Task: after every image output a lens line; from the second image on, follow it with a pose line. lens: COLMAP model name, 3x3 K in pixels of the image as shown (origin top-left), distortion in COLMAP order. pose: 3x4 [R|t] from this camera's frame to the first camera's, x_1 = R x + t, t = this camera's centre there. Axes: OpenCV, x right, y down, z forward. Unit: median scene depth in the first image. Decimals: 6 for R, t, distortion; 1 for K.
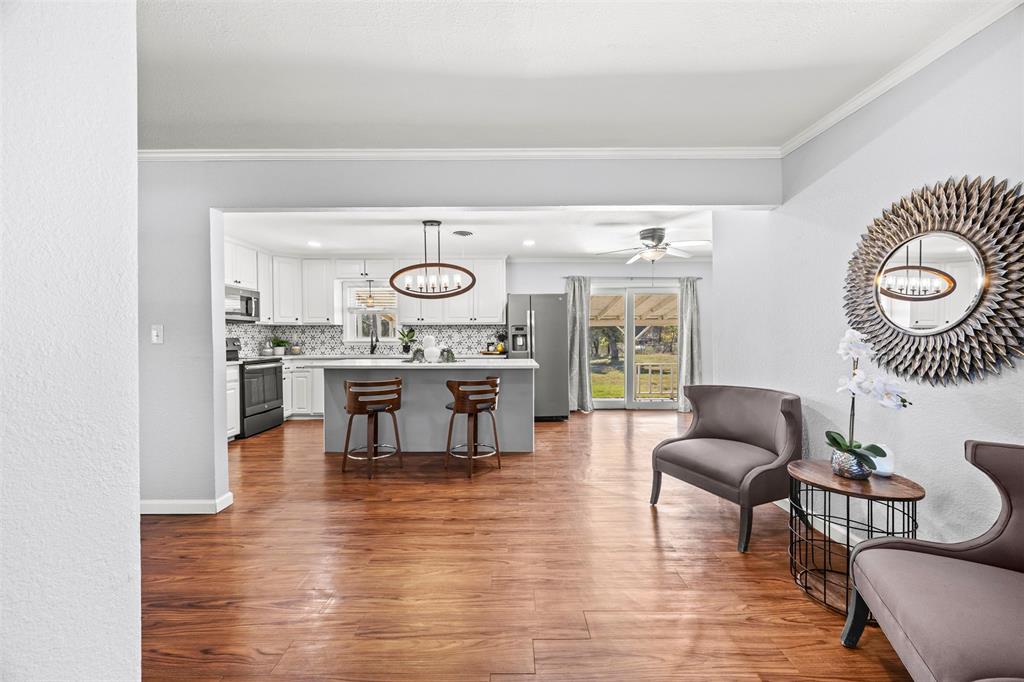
lens RADIAL K [[390.8, 0, 512.2], [0, 390.8, 342.4], [0, 0, 1]] dist [-0.005888, 0.000554]
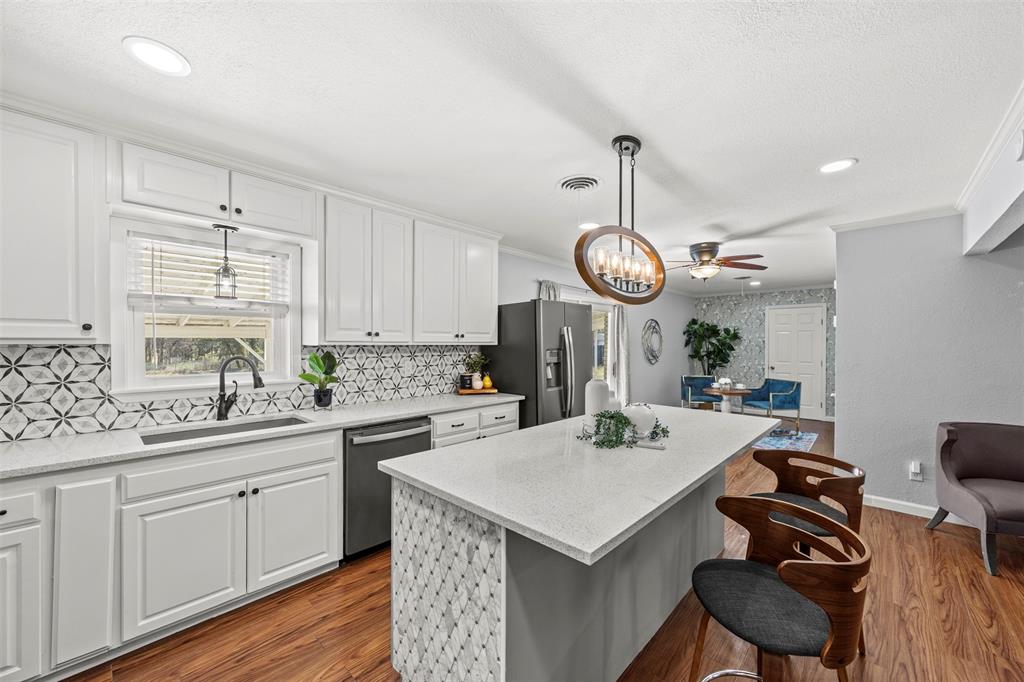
lens RADIAL K [[390.8, 0, 513.8], [0, 390.8, 345.8], [0, 0, 1]] dist [-0.005888, 0.000554]
pose [[0.697116, 0.001689, 0.716956, -0.433869], [0.004224, 0.999970, -0.006463, -0.039289], [-0.716945, 0.007534, 0.697089, 0.523069]]
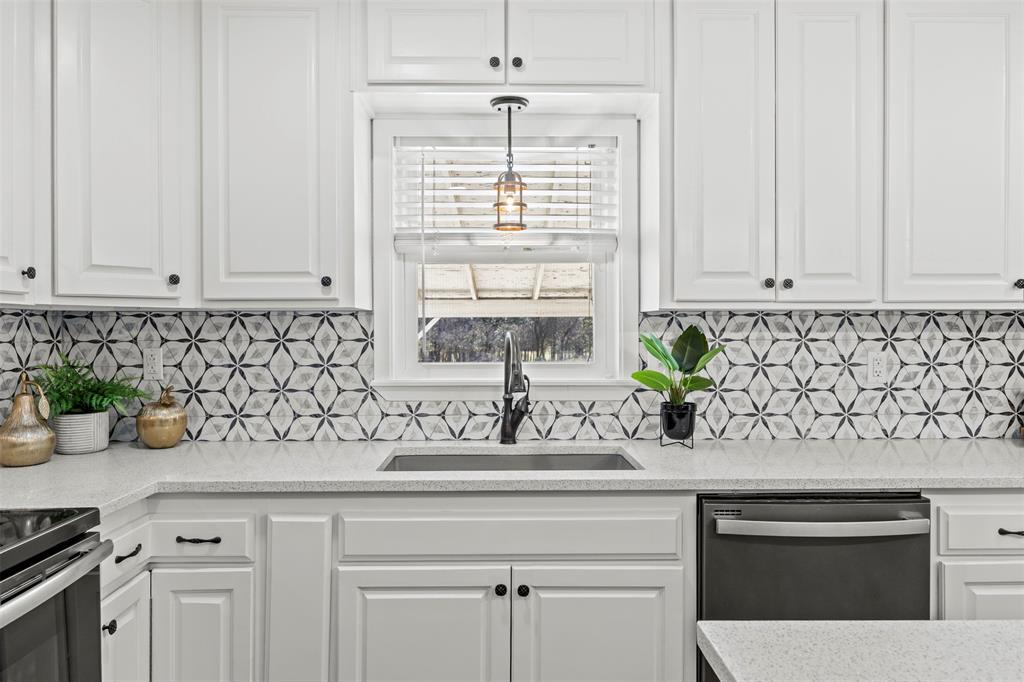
lens RADIAL K [[696.3, 0, 507.1], [0, 696.3, 332.3], [0, 0, 1]] dist [-0.003965, 0.000011]
pose [[0.999997, 0.002377, -0.000514, -0.358917], [-0.002383, 0.999926, -0.011951, -0.027403], [0.000486, 0.011952, 0.999928, 0.606985]]
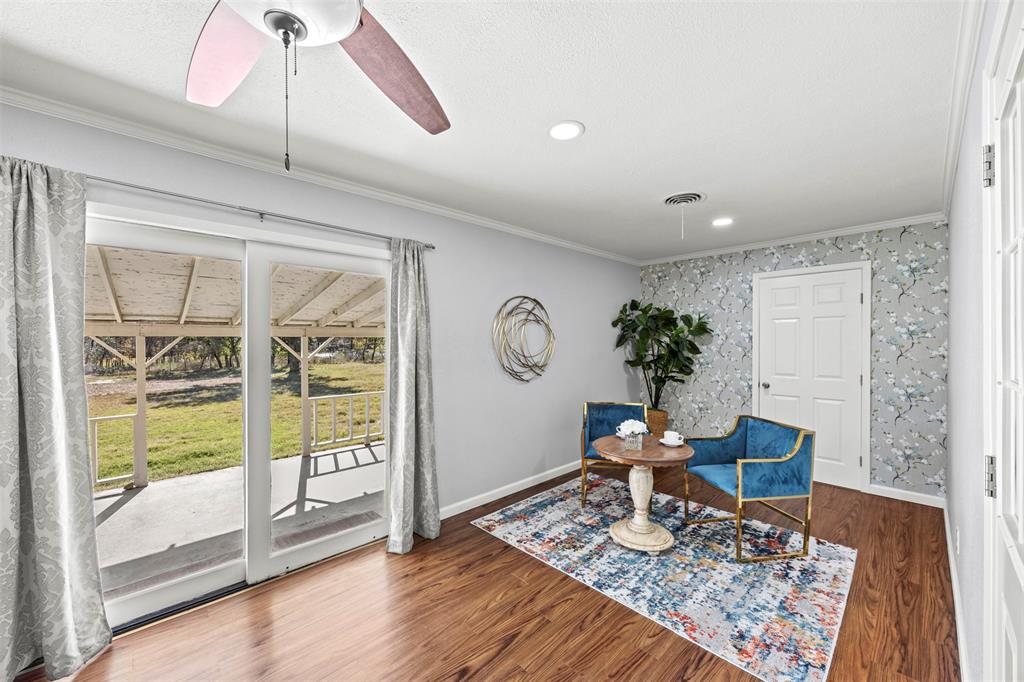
lens RADIAL K [[390.8, 0, 509.6], [0, 390.8, 343.4], [0, 0, 1]] dist [-0.005888, 0.000554]
pose [[0.735061, 0.000097, 0.678001, 0.236283], [0.007220, 0.999942, -0.007971, -0.044954], [-0.677962, 0.010754, 0.735018, 0.600904]]
